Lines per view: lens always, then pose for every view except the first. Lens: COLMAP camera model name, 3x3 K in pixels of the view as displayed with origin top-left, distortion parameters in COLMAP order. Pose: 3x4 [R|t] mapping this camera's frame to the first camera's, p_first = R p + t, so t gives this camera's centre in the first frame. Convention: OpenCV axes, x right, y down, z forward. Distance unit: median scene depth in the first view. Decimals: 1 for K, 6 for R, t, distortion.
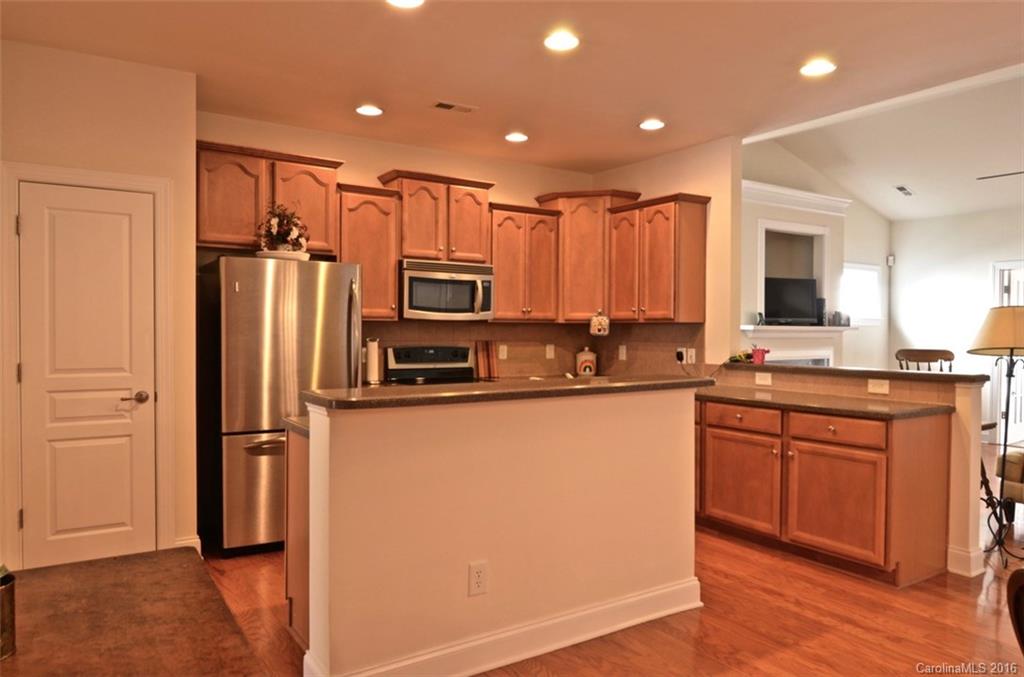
lens RADIAL K [[699.8, 0, 511.7], [0, 699.8, 337.6], [0, 0, 1]] dist [-0.002424, -0.007057]
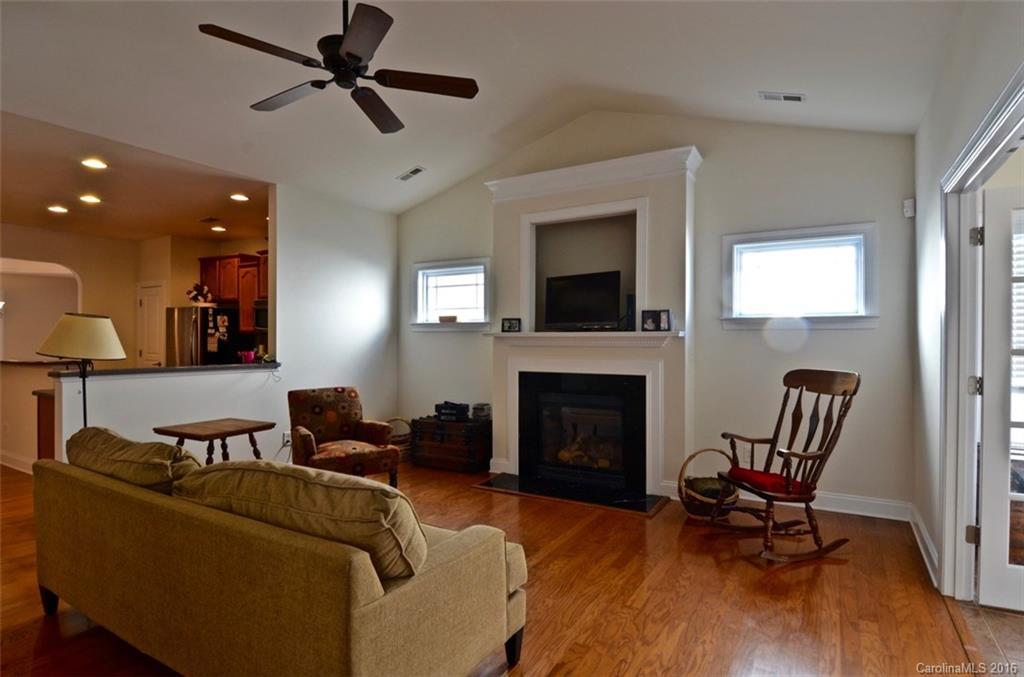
lens RADIAL K [[558.7, 0, 513.6], [0, 558.7, 340.5], [0, 0, 1]] dist [-0.010936, 0.000364]
pose [[0.430926, -0.005188, -0.902372, 1.362371], [-0.013144, 0.999841, -0.012026, 0.003198], [0.902292, 0.017043, 0.430789, 0.921279]]
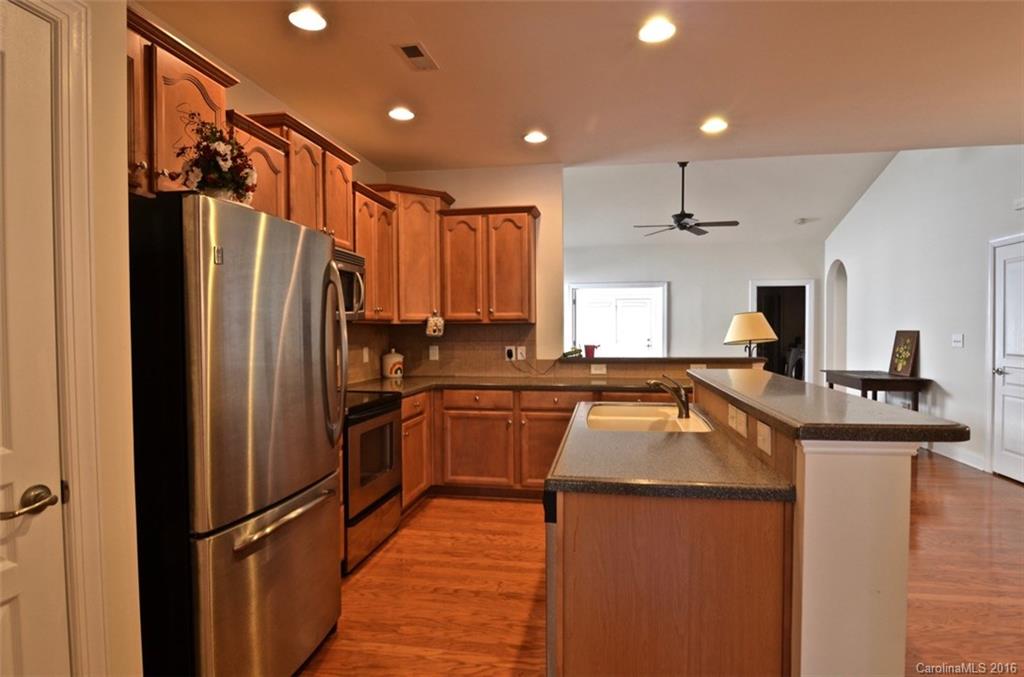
lens RADIAL K [[558.7, 0, 519.8], [0, 558.7, 338.3], [0, 0, 1]] dist [-0.010936, 0.000364]
pose [[0.674126, -0.019509, 0.738359, -0.407664], [0.018015, 0.999788, 0.009968, -0.006483], [-0.738397, 0.006582, 0.674334, 0.402042]]
